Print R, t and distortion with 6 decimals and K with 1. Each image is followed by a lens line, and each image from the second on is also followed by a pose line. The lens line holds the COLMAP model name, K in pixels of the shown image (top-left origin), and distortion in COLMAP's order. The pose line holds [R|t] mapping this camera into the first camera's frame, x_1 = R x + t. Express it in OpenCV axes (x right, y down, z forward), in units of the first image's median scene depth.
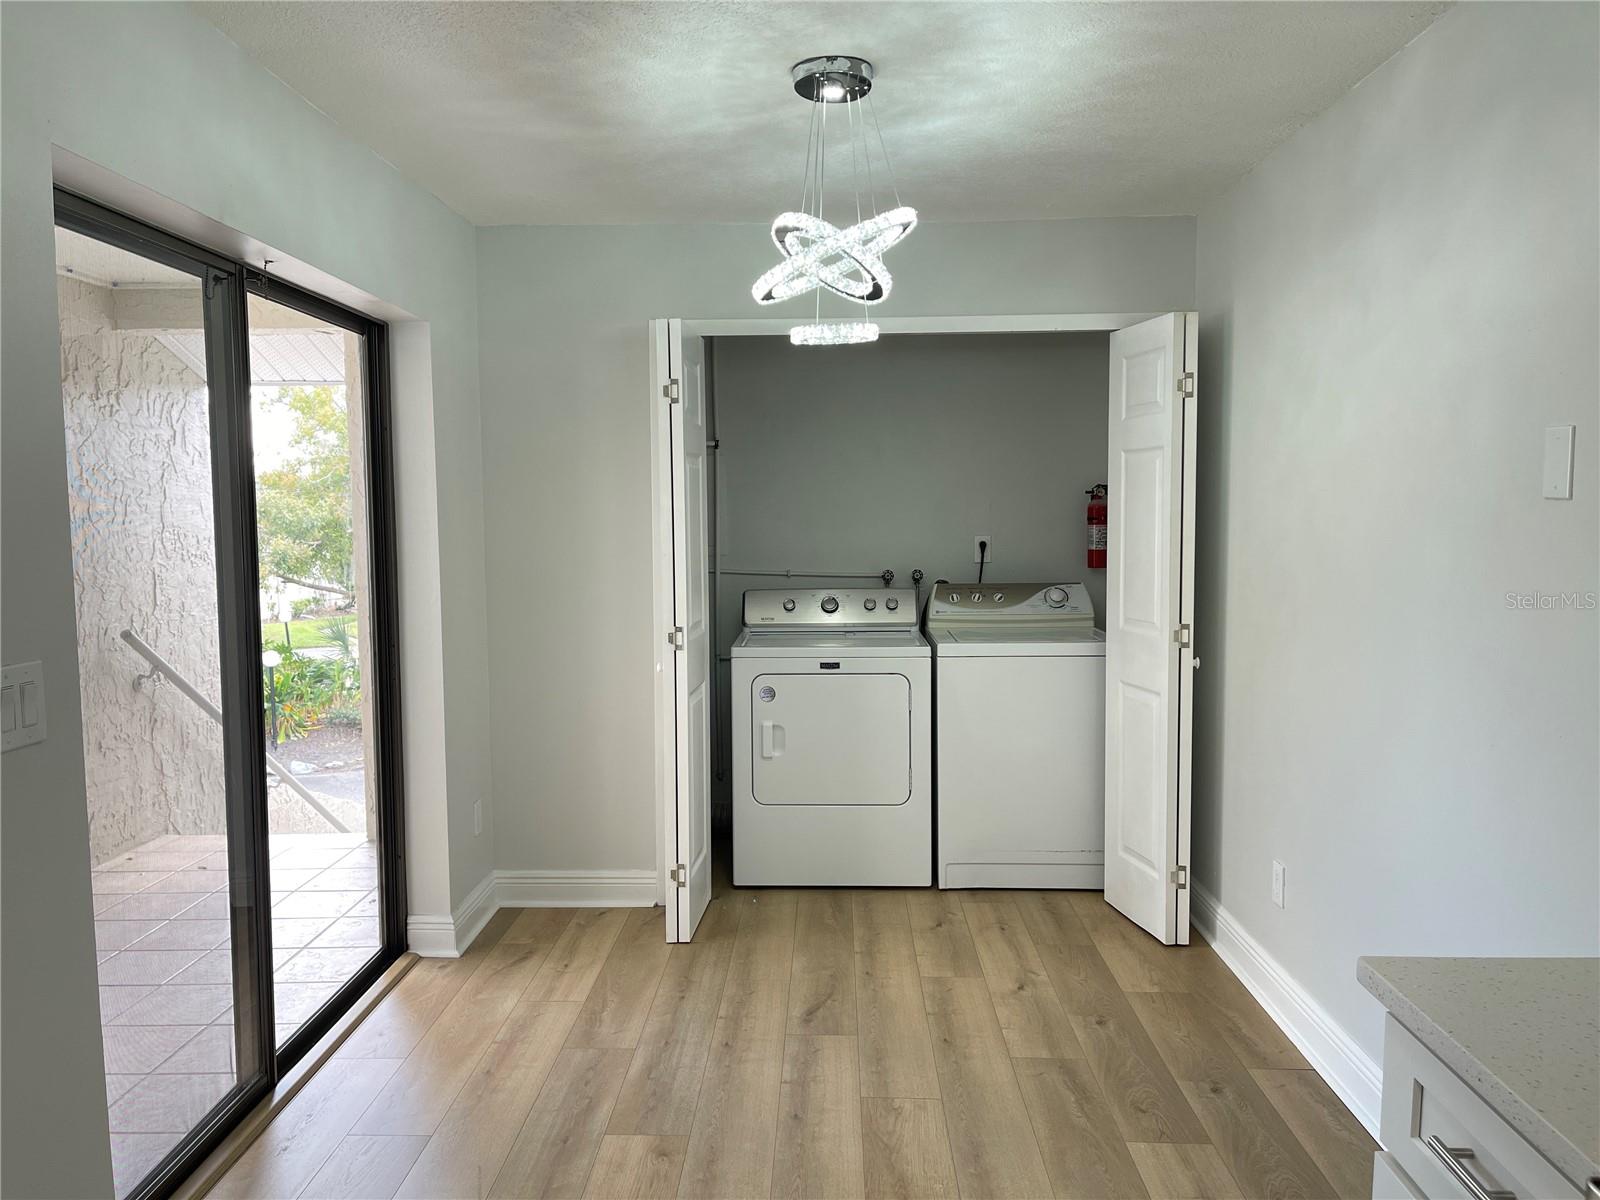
lens RADIAL K [[1176.4, 0, 797.2], [0, 1176.4, 600.2], [0, 0, 1]] dist [0.025998, -0.020857]
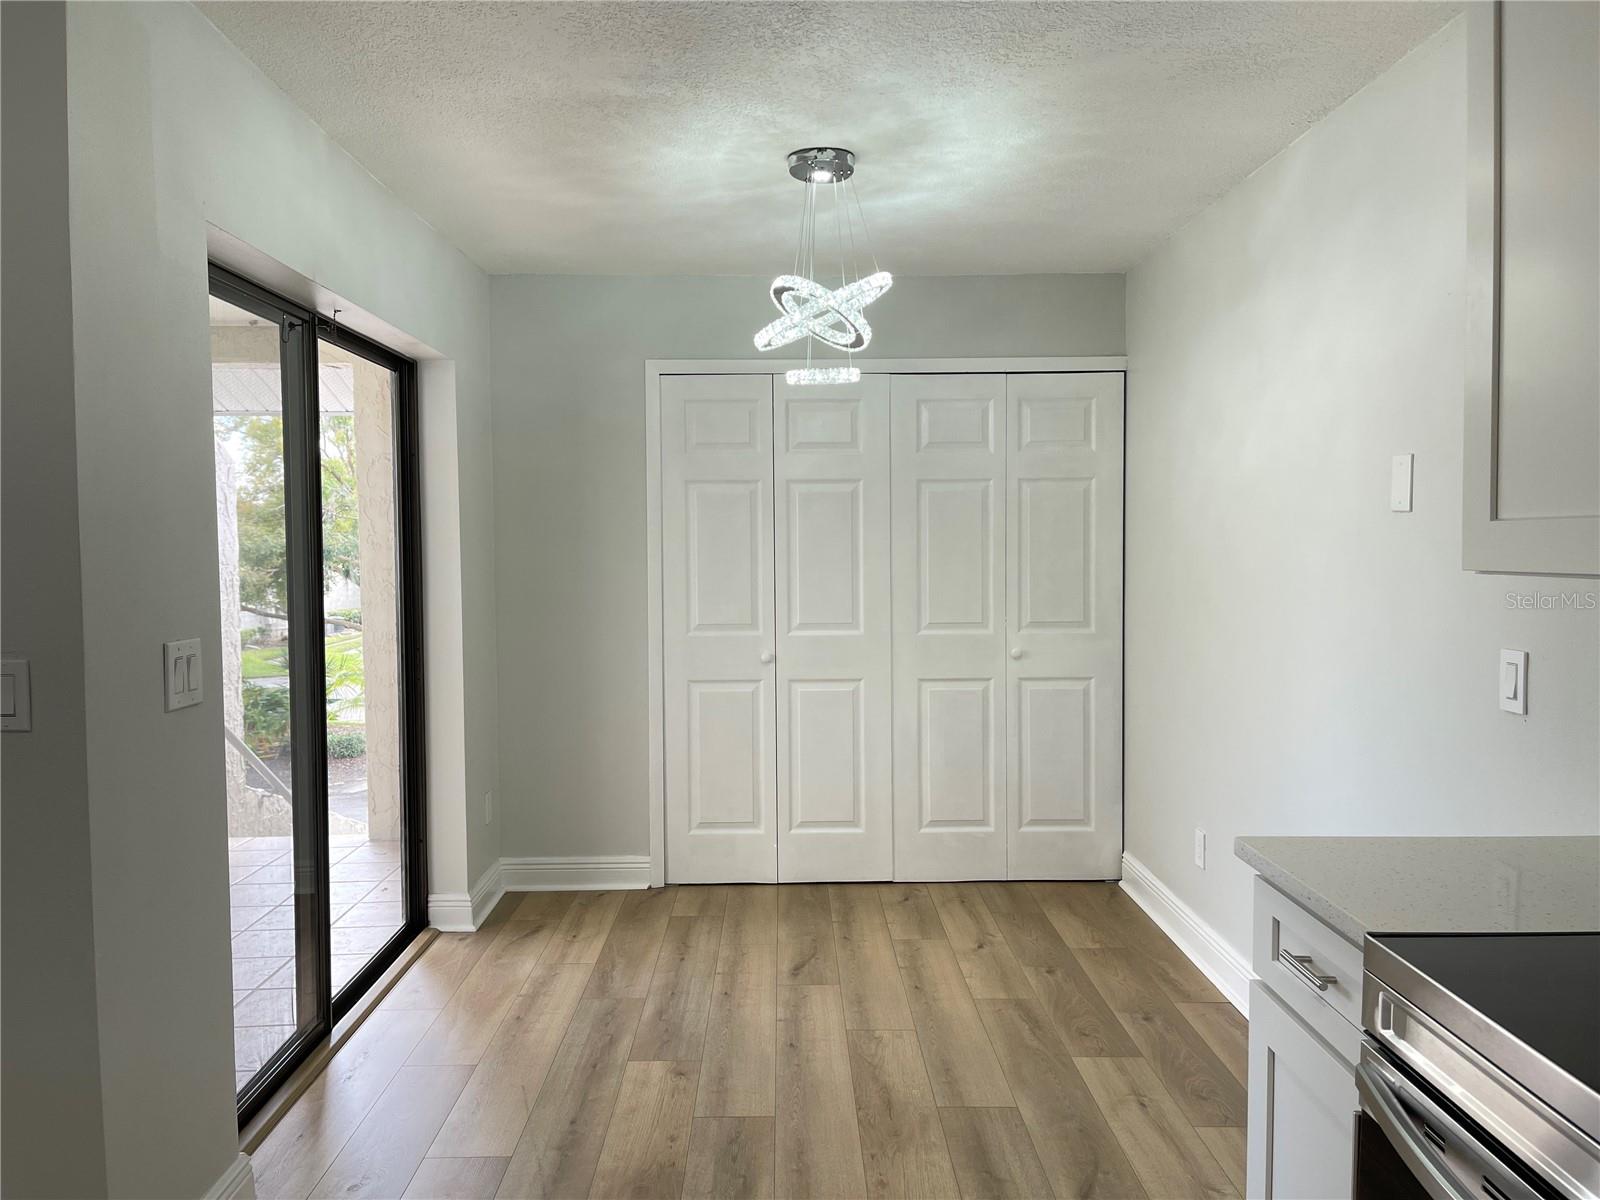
lens RADIAL K [[1176.4, 0, 801.2], [0, 1176.4, 596.3], [0, 0, 1]] dist [0.025998, -0.020857]
pose [[0.998845, -0.001982, 0.048000, -0.044758], [0.003398, 0.999561, -0.029430, 0.028952], [-0.047920, 0.029559, 0.998414, -0.166897]]
